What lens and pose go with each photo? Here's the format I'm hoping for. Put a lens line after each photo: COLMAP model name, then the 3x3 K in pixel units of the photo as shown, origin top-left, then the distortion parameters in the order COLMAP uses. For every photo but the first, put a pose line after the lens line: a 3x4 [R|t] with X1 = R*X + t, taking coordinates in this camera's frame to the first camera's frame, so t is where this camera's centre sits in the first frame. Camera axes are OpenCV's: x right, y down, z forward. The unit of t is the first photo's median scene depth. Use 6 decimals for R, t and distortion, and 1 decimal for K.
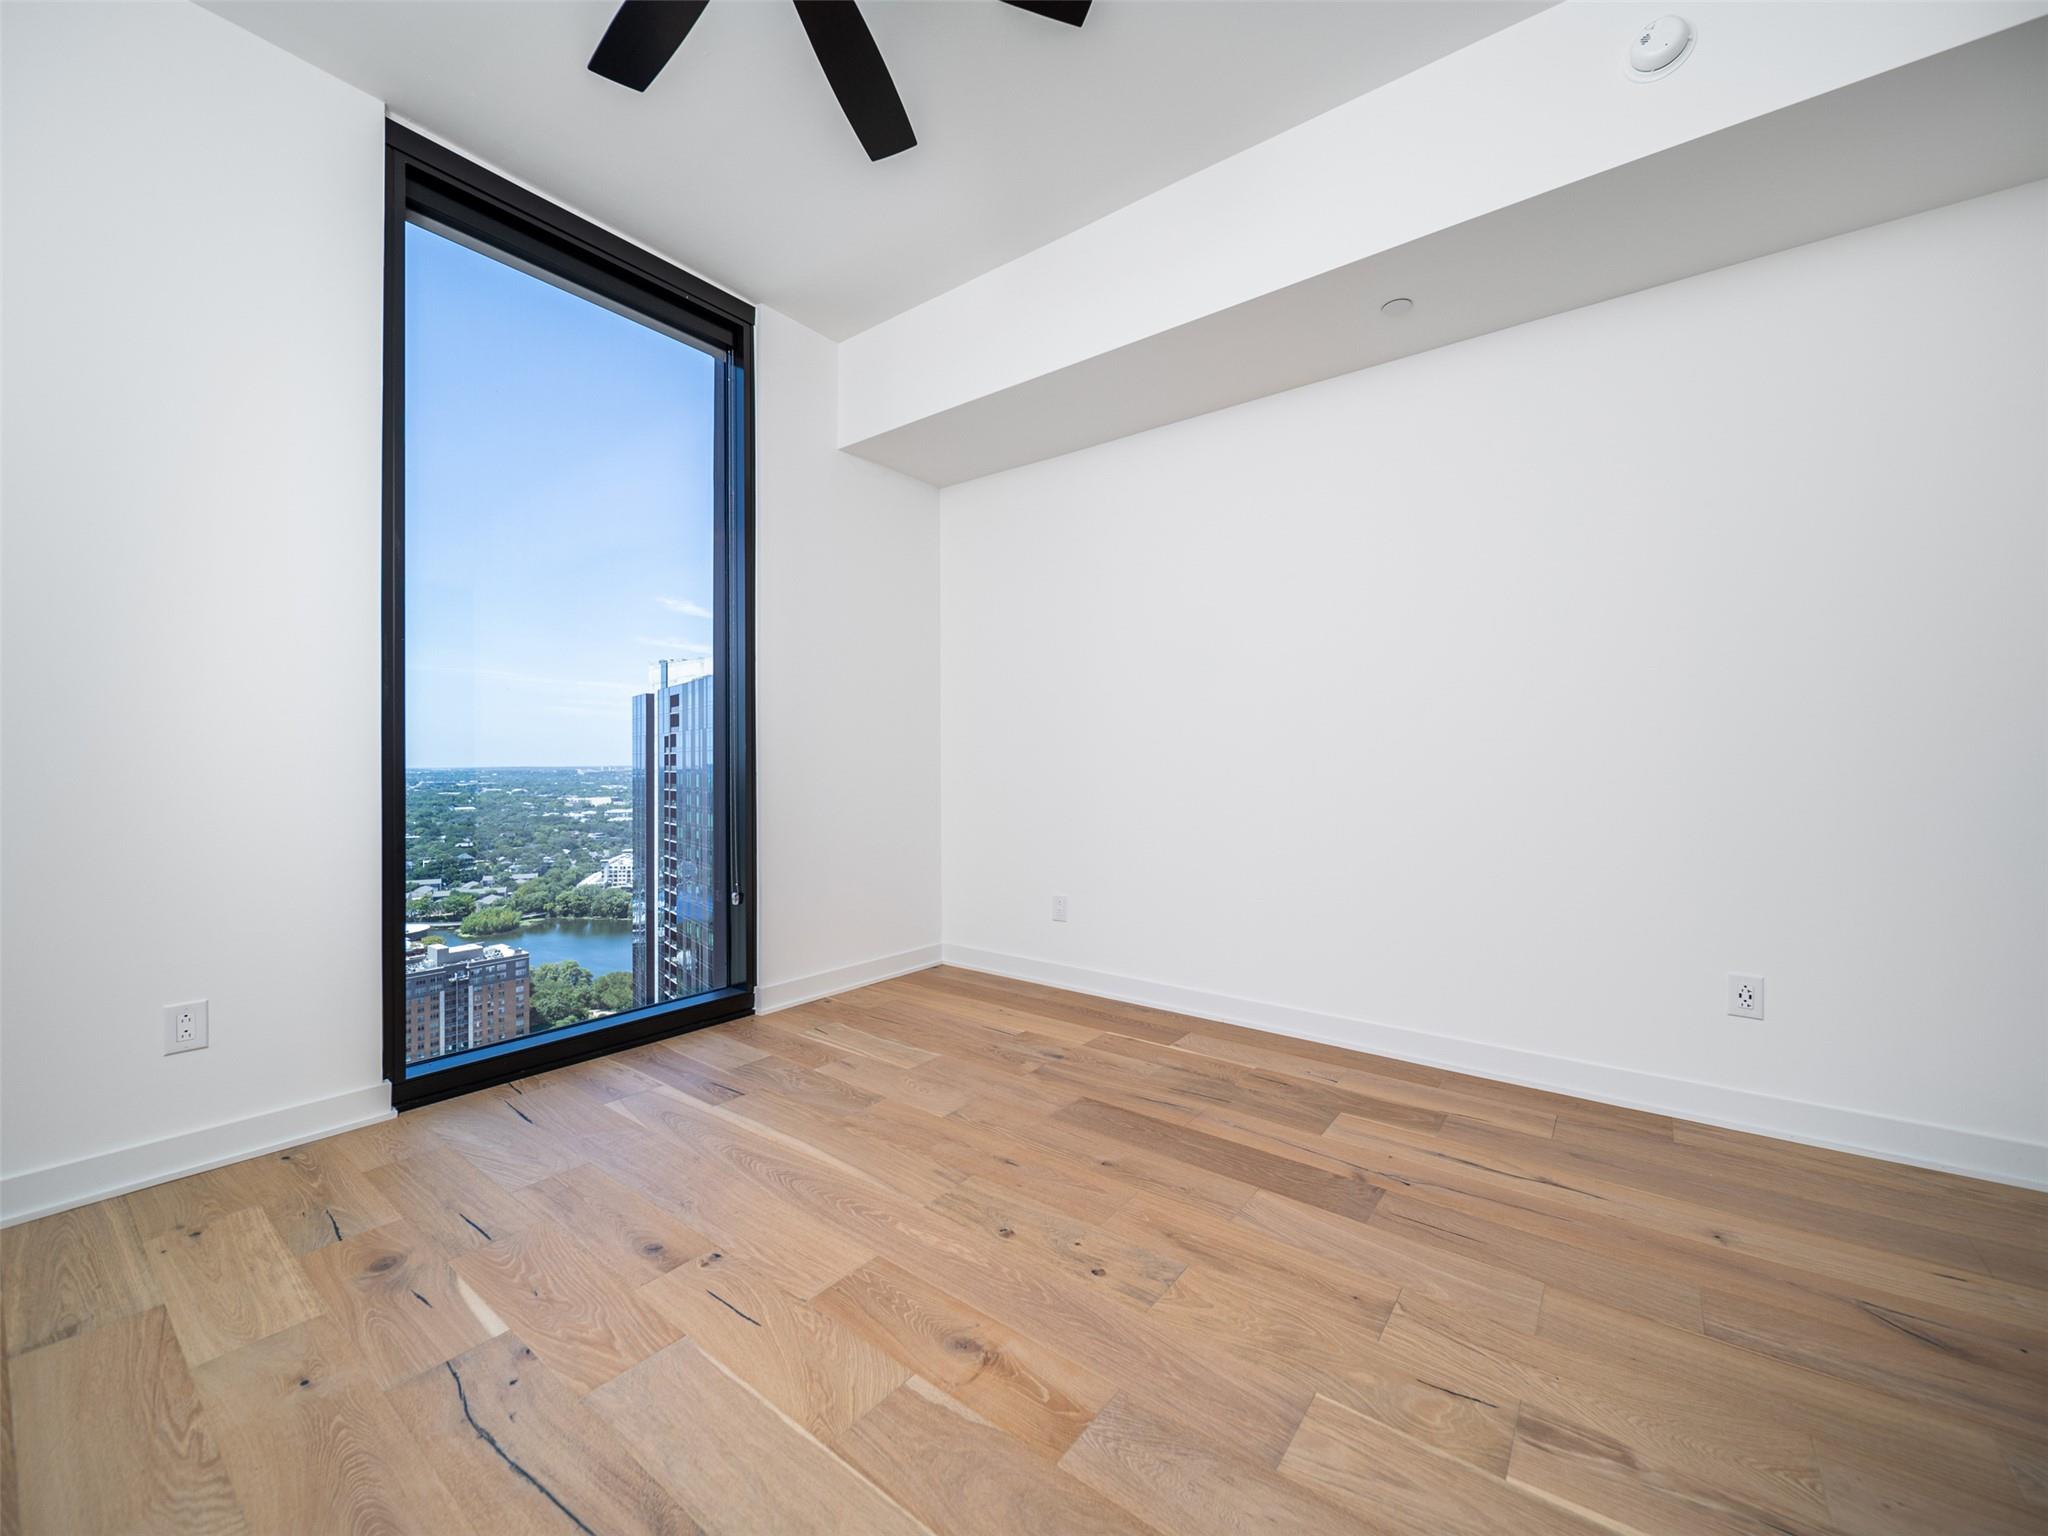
lens RADIAL K [[818.3, 0, 1024.0], [0, 818.3, 768.0], [0, 0, 1]] dist [-0.000660, -0.000297]
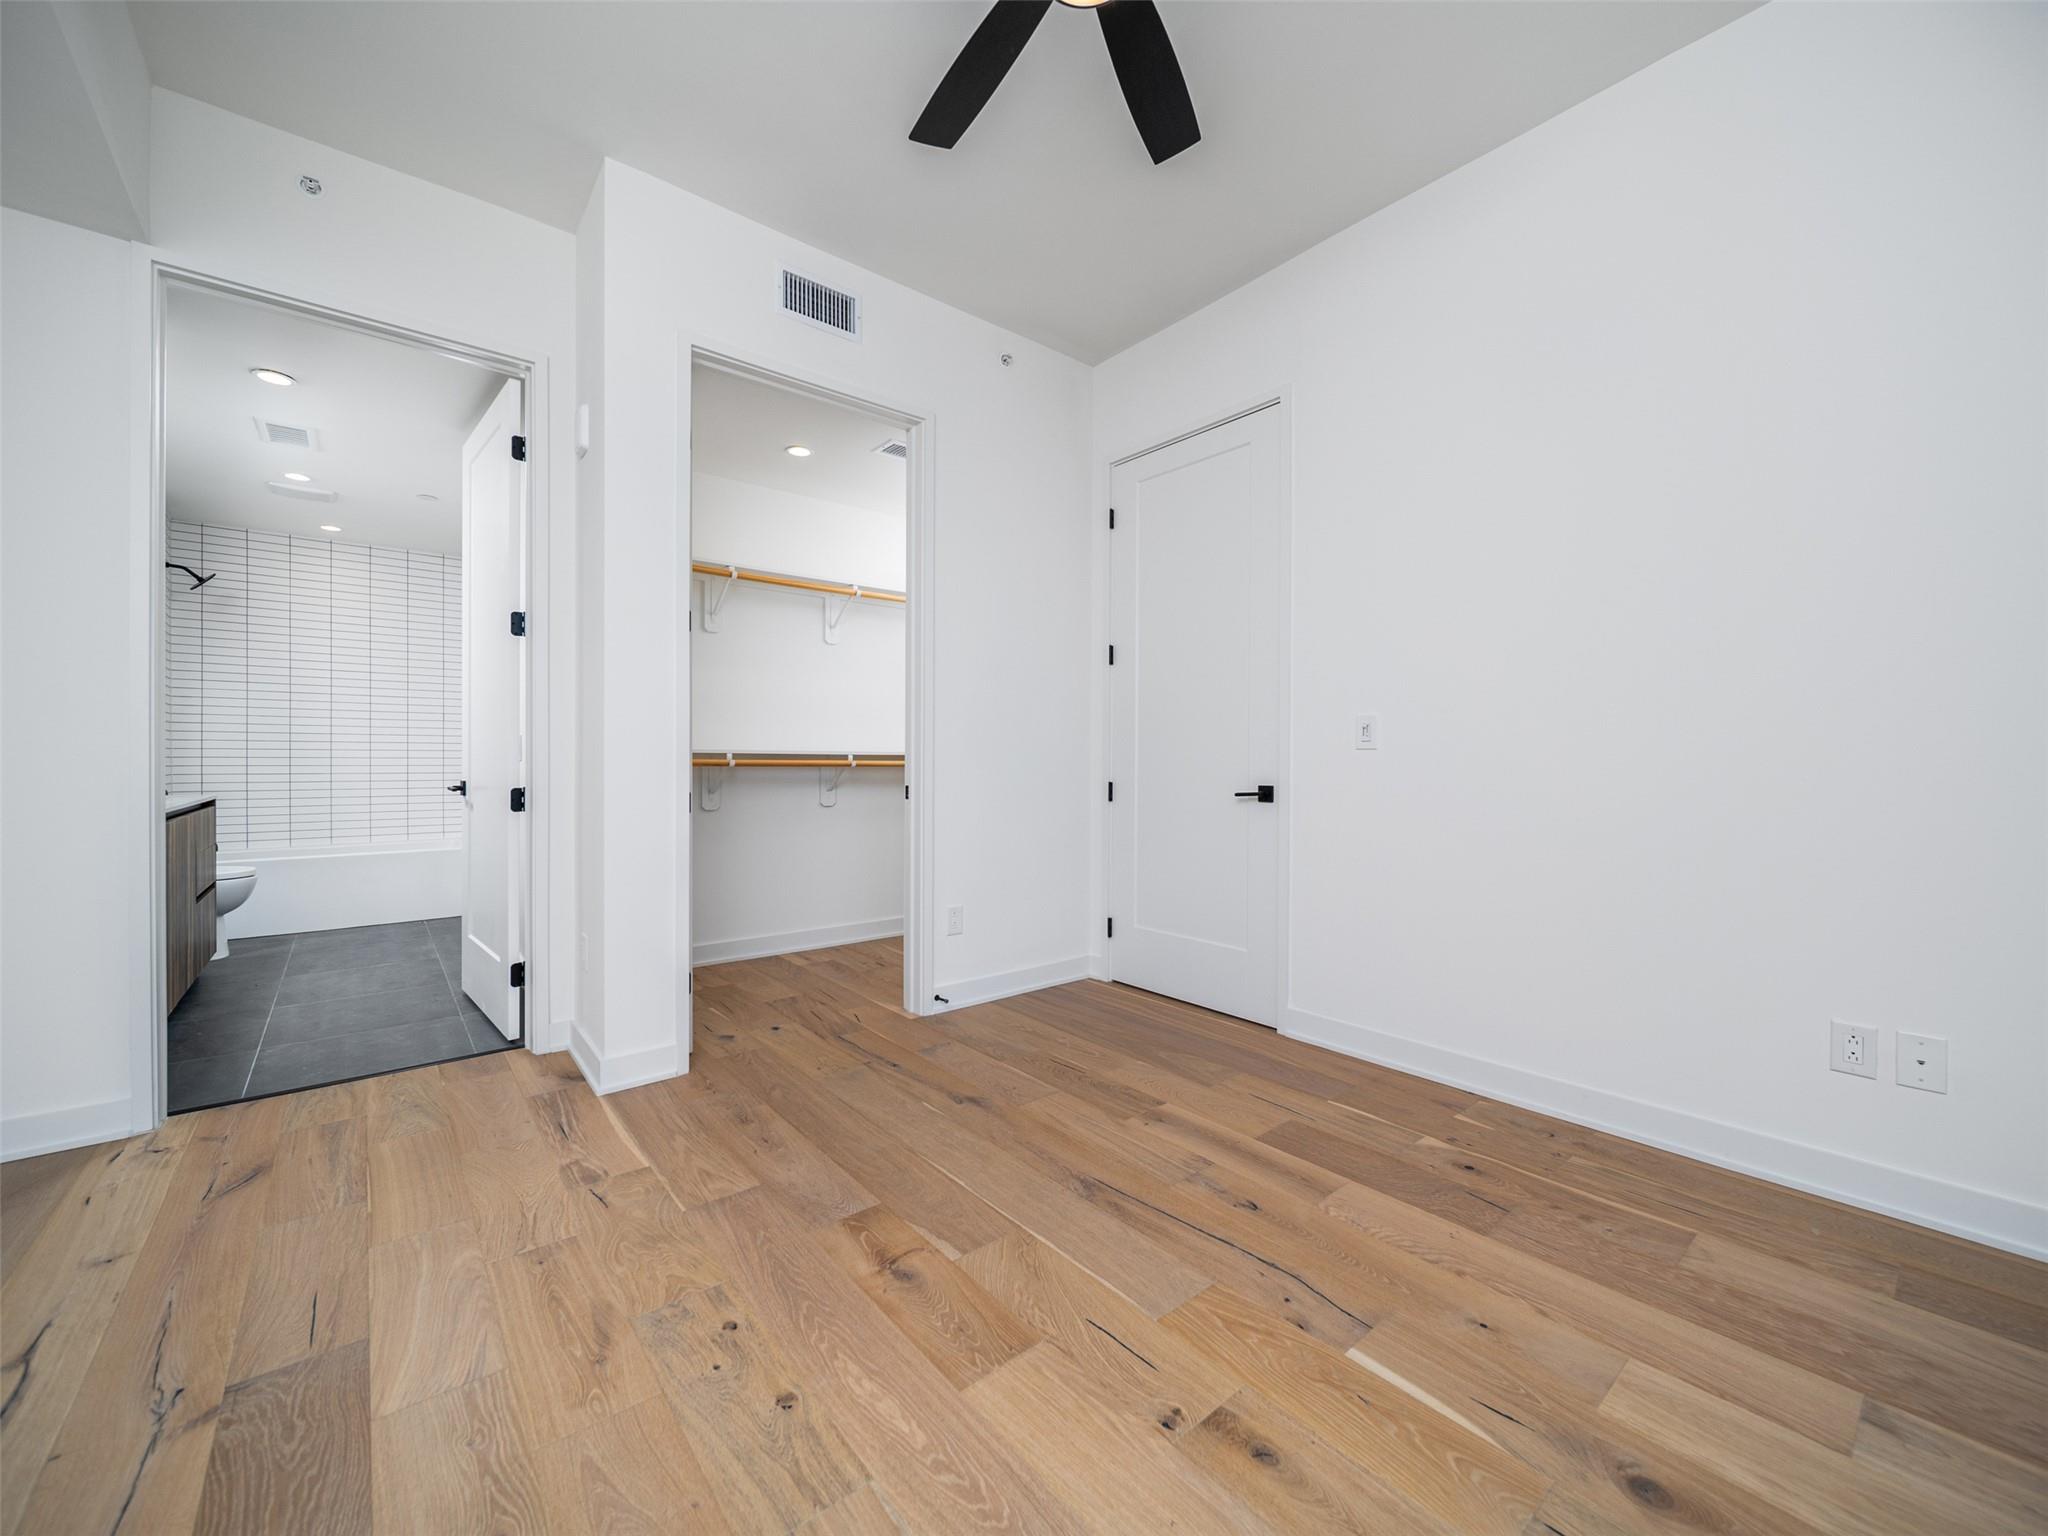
lens RADIAL K [[818.3, 0, 1024.0], [0, 818.3, 768.0], [0, 0, 1]] dist [-0.000660, -0.000297]
pose [[-0.973926, -0.004321, 0.226826, -0.451940], [-0.001072, 0.999895, 0.014447, -0.013462], [-0.226865, 0.013827, -0.973828, 1.904659]]
